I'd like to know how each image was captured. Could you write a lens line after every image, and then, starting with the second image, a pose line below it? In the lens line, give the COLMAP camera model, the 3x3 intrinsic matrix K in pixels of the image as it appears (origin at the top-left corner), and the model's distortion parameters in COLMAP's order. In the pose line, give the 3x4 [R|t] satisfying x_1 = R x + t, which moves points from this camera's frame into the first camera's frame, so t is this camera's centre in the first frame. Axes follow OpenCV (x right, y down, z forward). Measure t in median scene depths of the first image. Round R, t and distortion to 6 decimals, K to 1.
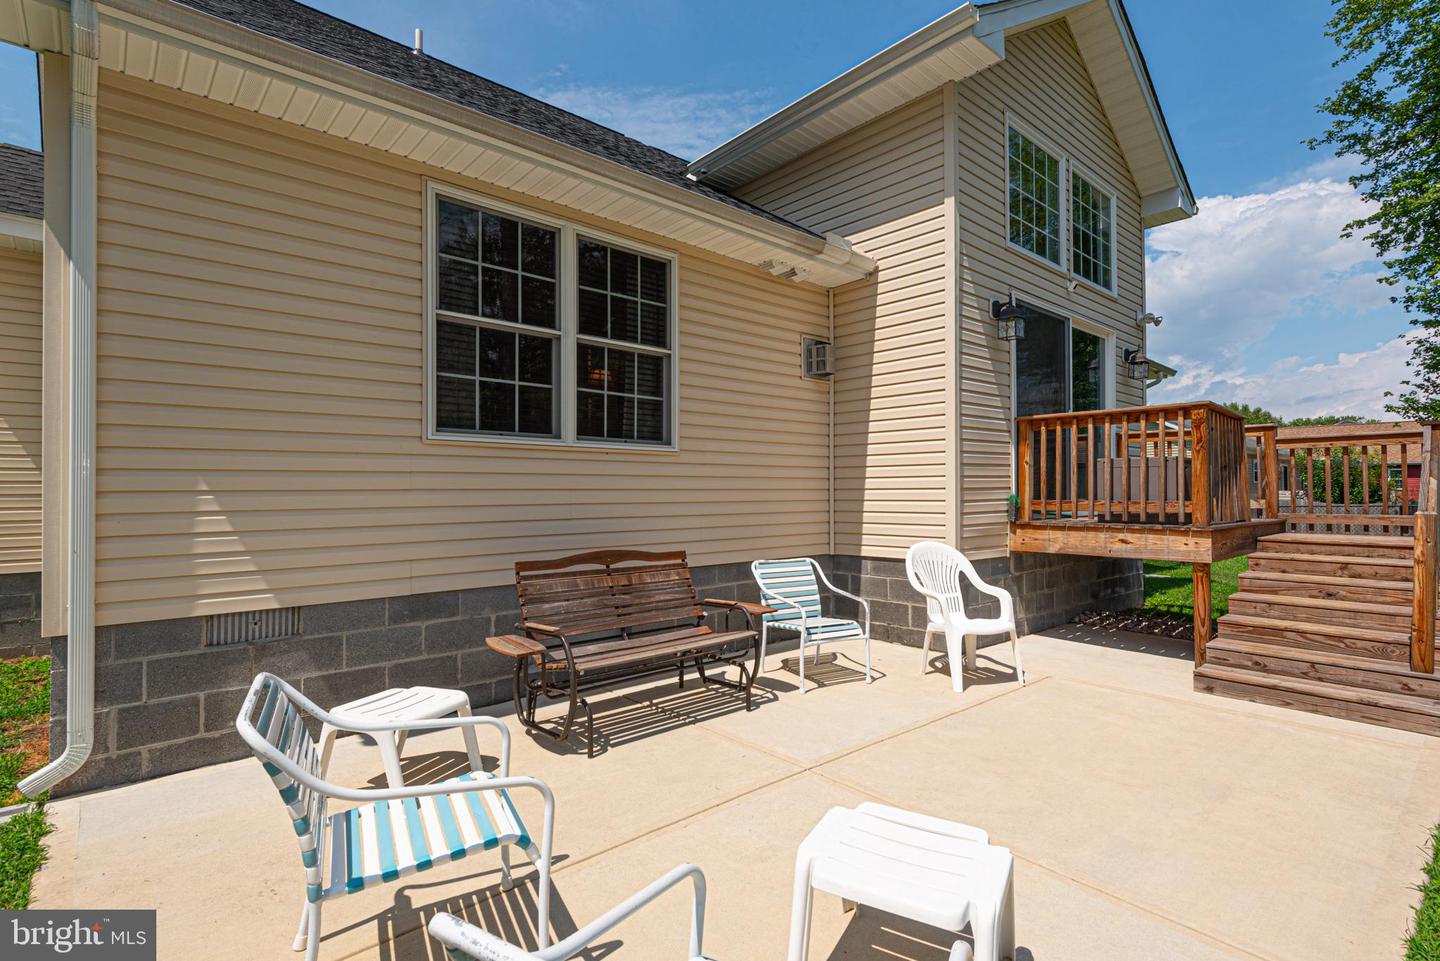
lens RADIAL K [[677.2, 0, 725.6], [0, 677.2, 484.5], [0, 0, 1]] dist [-0.000587, -0.001140]
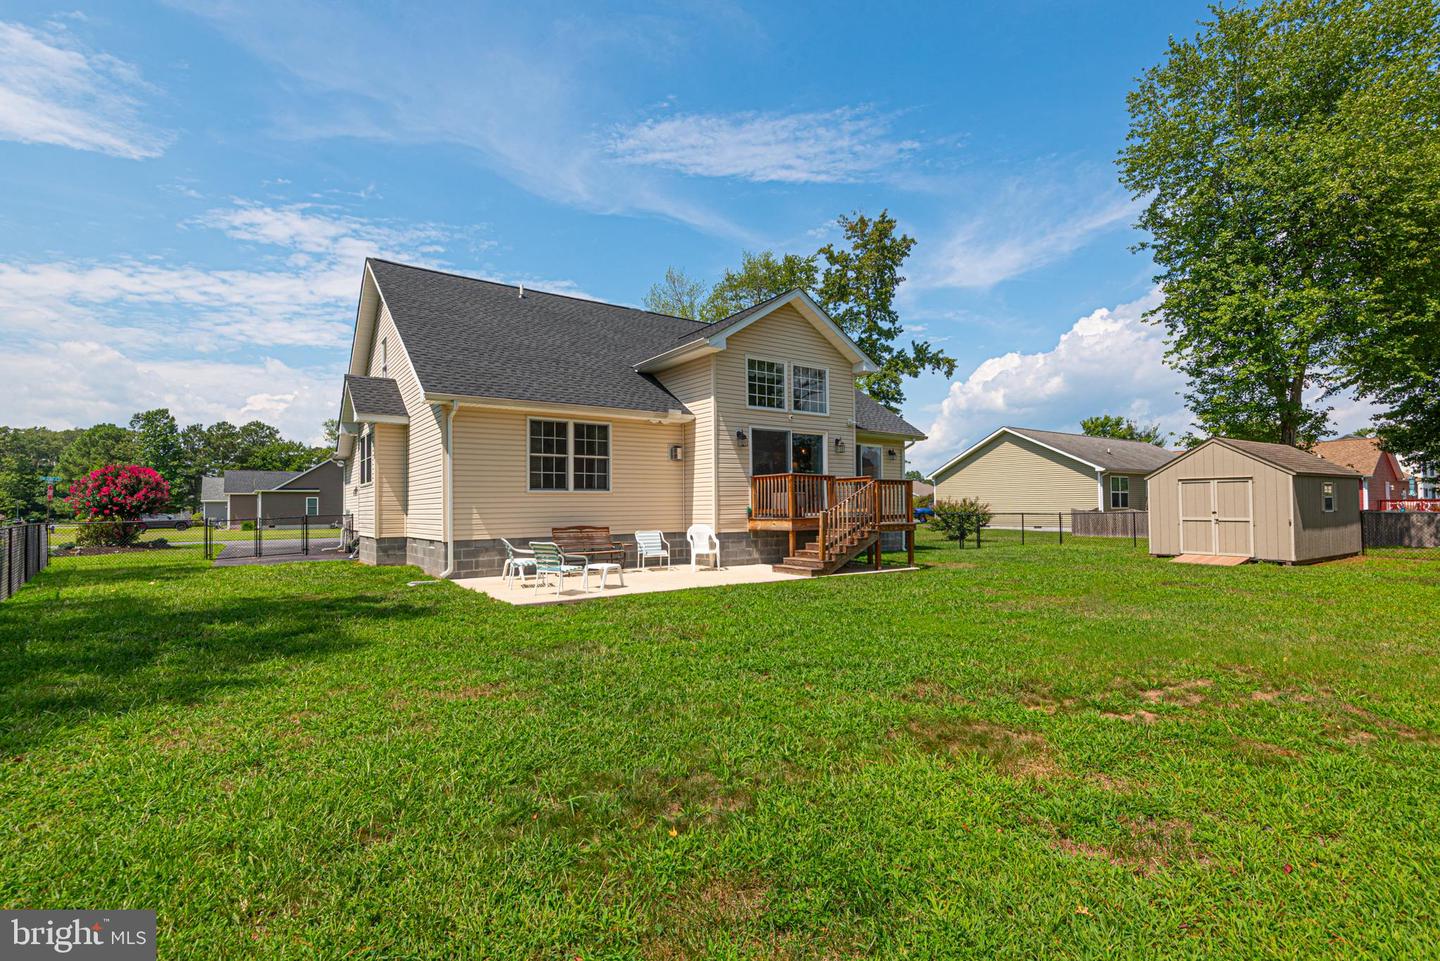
lens RADIAL K [[661.3, 0, 713.6], [0, 661.3, 497.7], [0, 0, 1]] dist [-0.000051, -0.000273]
pose [[0.993079, -0.009718, -0.117046, 0.554666], [0.009330, 0.999949, -0.003869, -0.011082], [0.117078, 0.002750, 0.993119, -1.387645]]
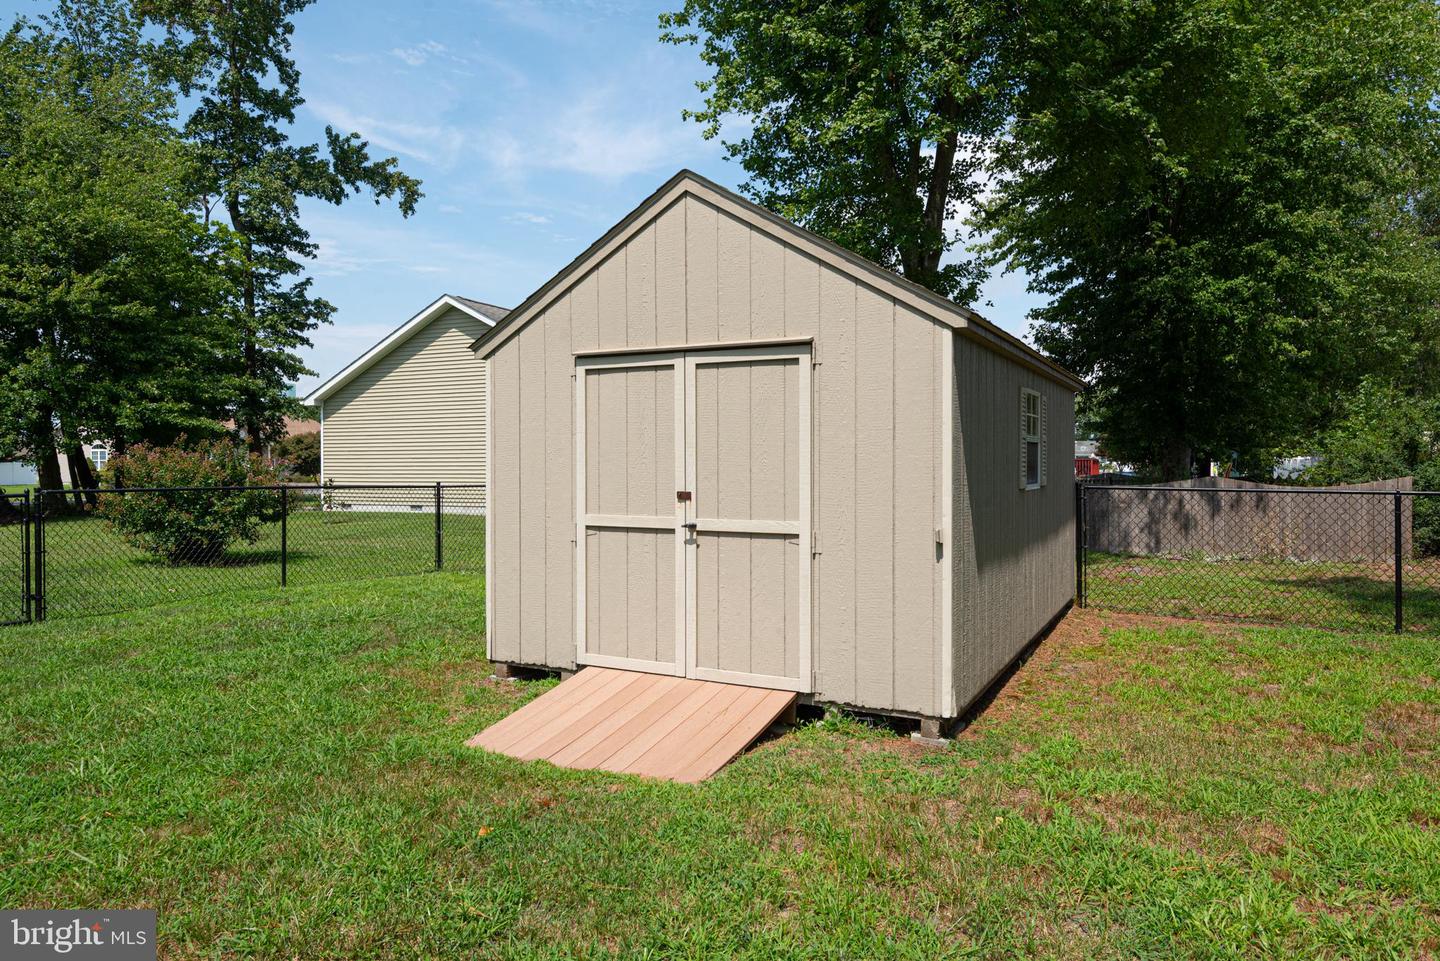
lens RADIAL K [[931.0, 0, 720.0], [0, 931.0, 480.5], [0, 0, 1]] dist [0.005527, 0.000475]
pose [[0.921344, -0.009895, 0.388621, 1.882184], [-0.001059, 0.999608, 0.027964, 0.017727], [-0.388746, -0.026176, 0.920973, 0.596069]]
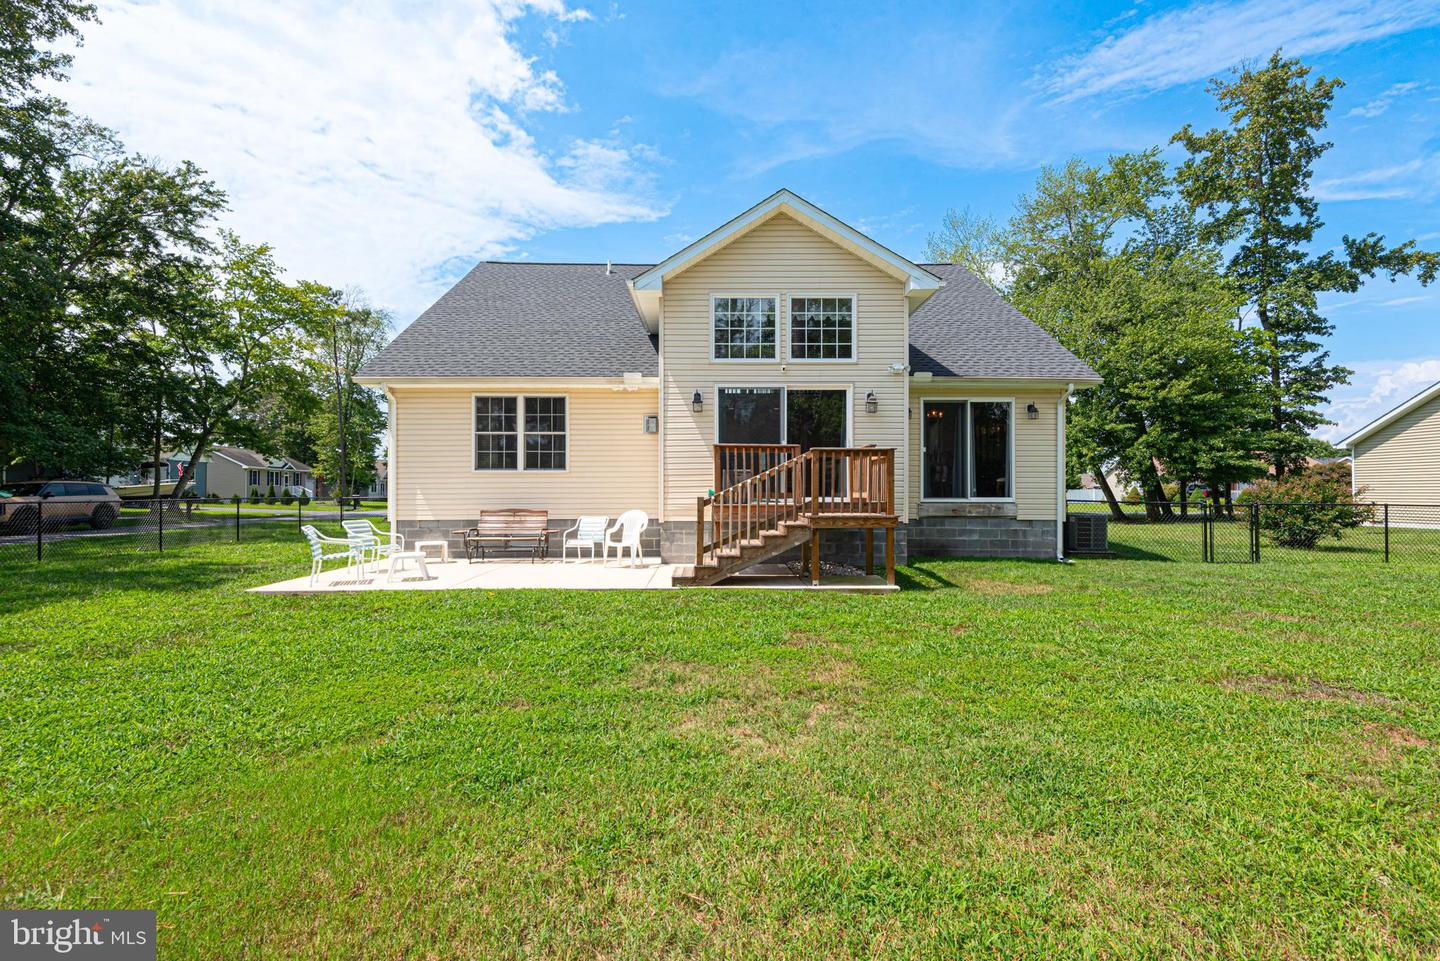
lens RADIAL K [[662.4, 0, 720.0], [0, 662.4, 480.5], [0, 0, 1]] dist [-0.002086, 0.000053]
pose [[0.754228, -0.009817, -0.656539, 1.622449], [0.007063, 0.999952, -0.006838, 0.001330], [0.656574, 0.000521, 0.754261, -0.393529]]
